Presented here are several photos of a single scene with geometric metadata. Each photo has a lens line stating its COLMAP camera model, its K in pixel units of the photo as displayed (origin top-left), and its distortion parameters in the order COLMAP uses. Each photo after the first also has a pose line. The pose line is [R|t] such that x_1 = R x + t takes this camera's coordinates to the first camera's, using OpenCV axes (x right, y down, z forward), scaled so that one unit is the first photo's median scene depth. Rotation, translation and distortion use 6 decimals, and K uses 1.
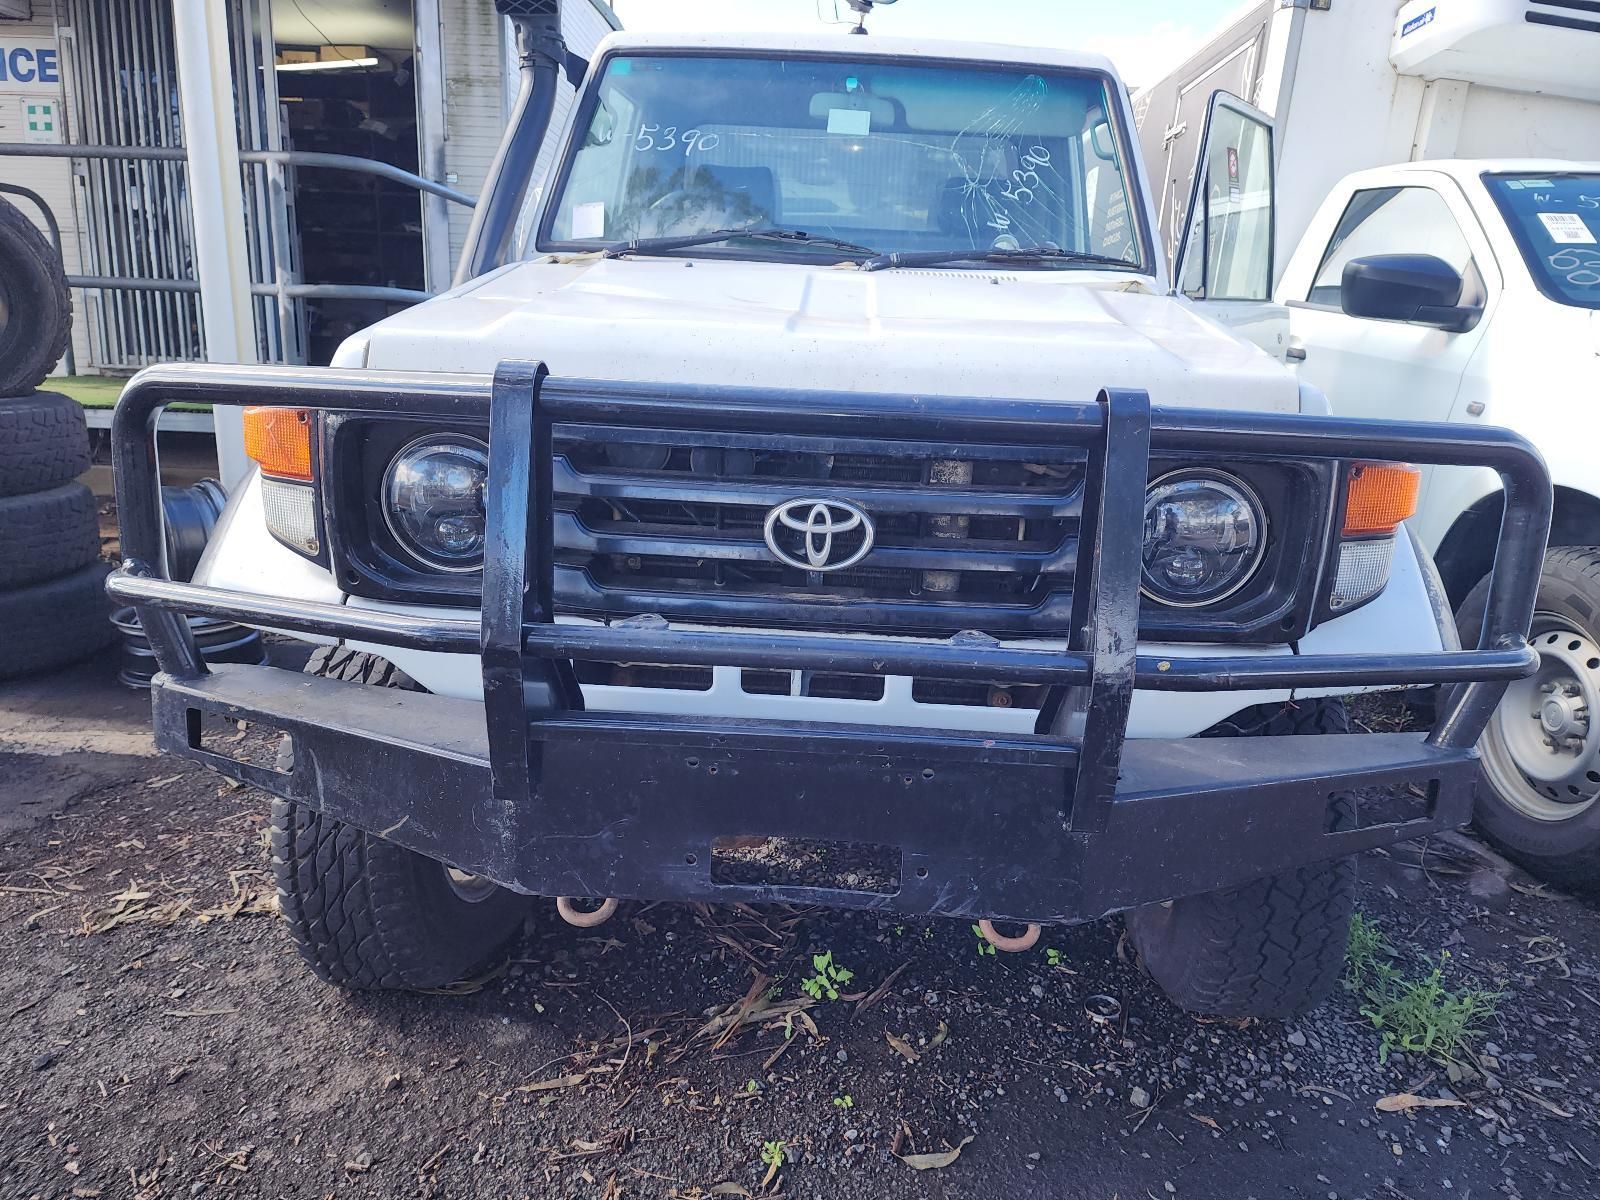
lens RADIAL K [[1073.4, 0, 800.0], [0, 1073.4, 600.0], [0, 0, 1]] dist [0.028925, -0.038339]
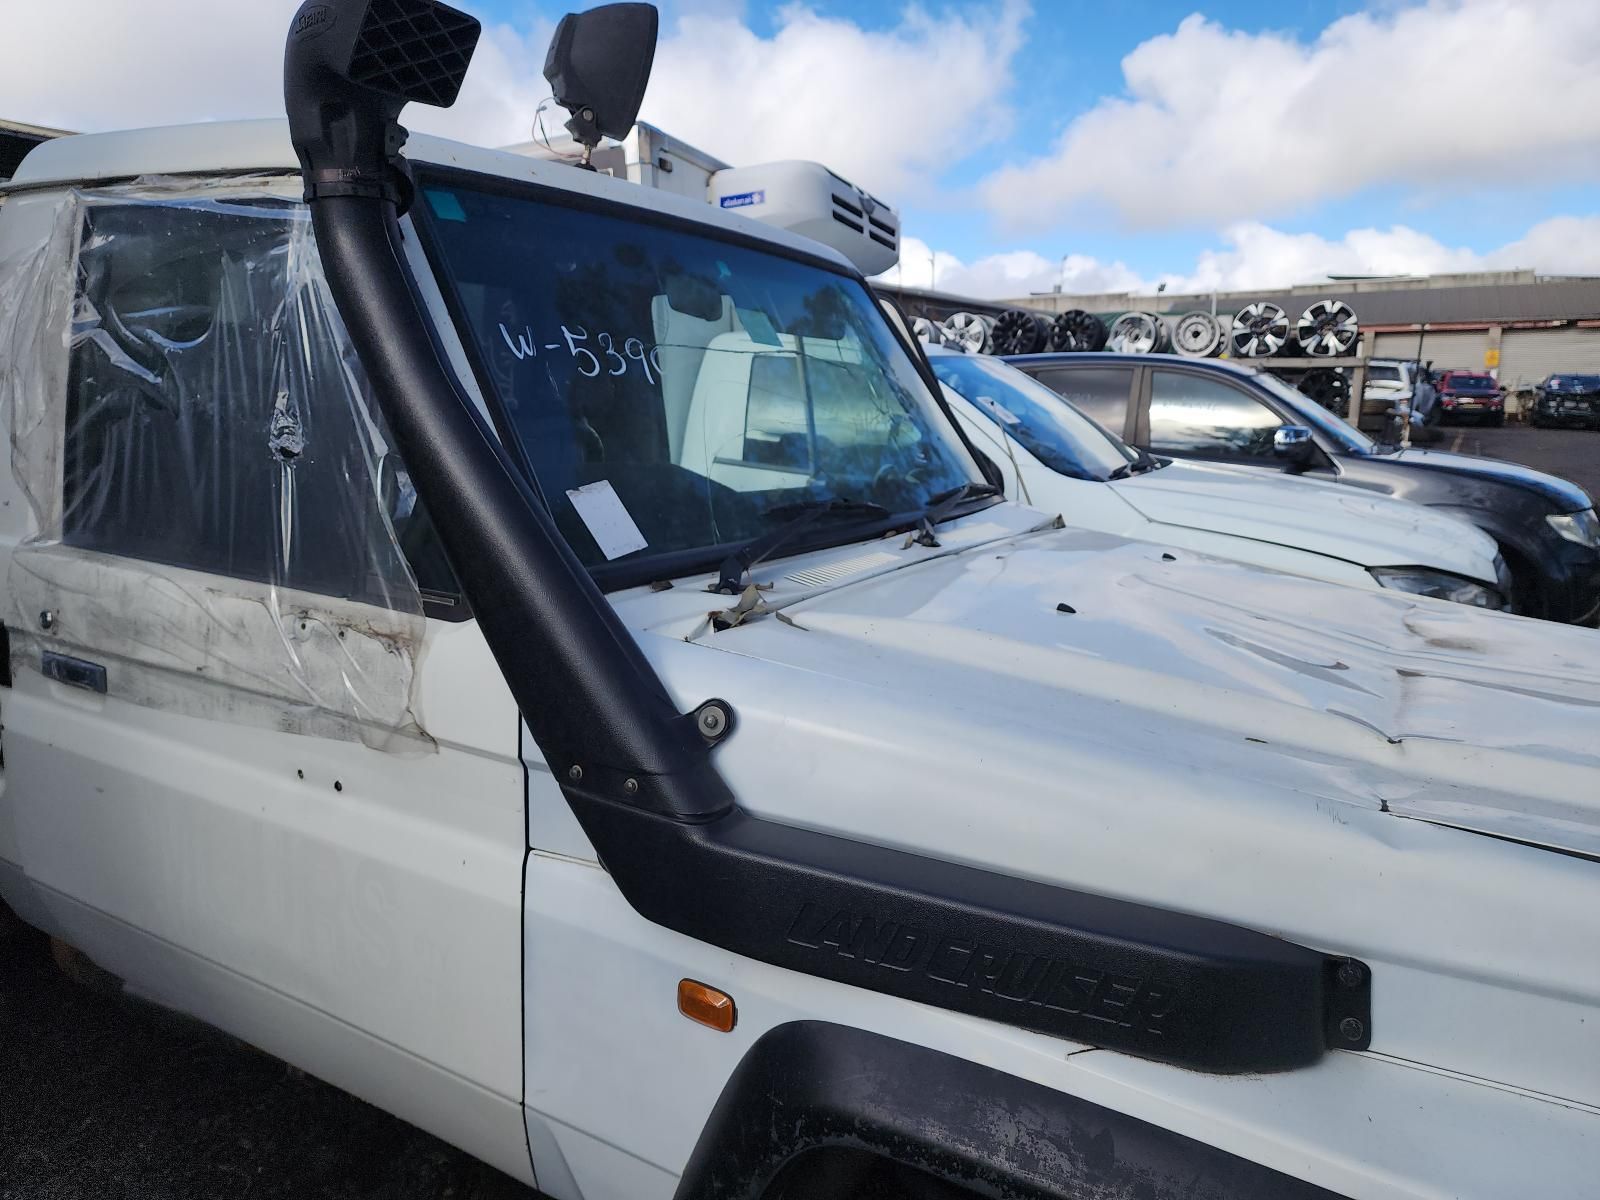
lens RADIAL K [[1073.4, 0, 800.0], [0, 1073.4, 600.0], [0, 0, 1]] dist [0.028925, -0.038339]
pose [[0.457394, -0.200376, 0.866395, -0.515265], [0.225899, 0.968504, 0.104733, -0.292223], [-0.860093, 0.147813, 0.488253, 0.569214]]
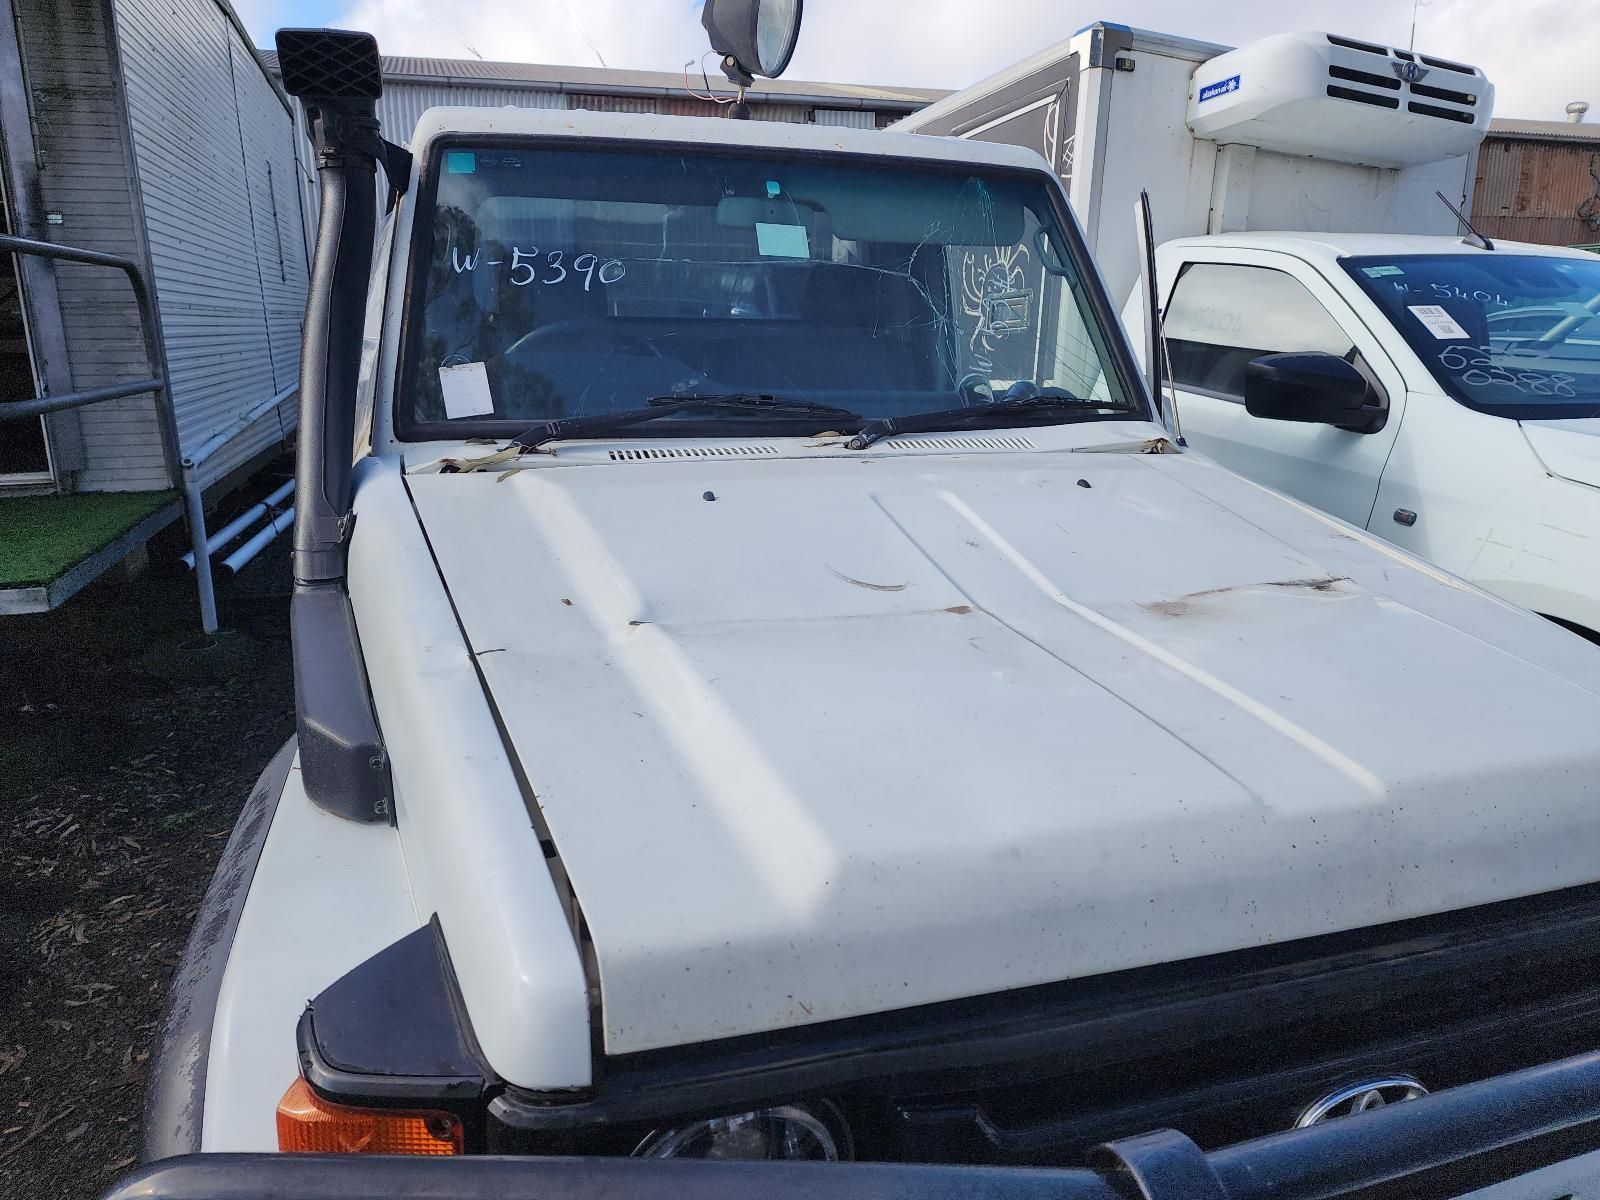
lens RADIAL K [[1073.4, 0, 800.0], [0, 1073.4, 600.0], [0, 0, 1]] dist [0.028925, -0.038339]
pose [[0.942052, -0.119330, 0.313526, -0.189916], [0.112680, 0.992853, 0.039315, -0.181157], [-0.315976, -0.001708, 0.948766, 0.212404]]
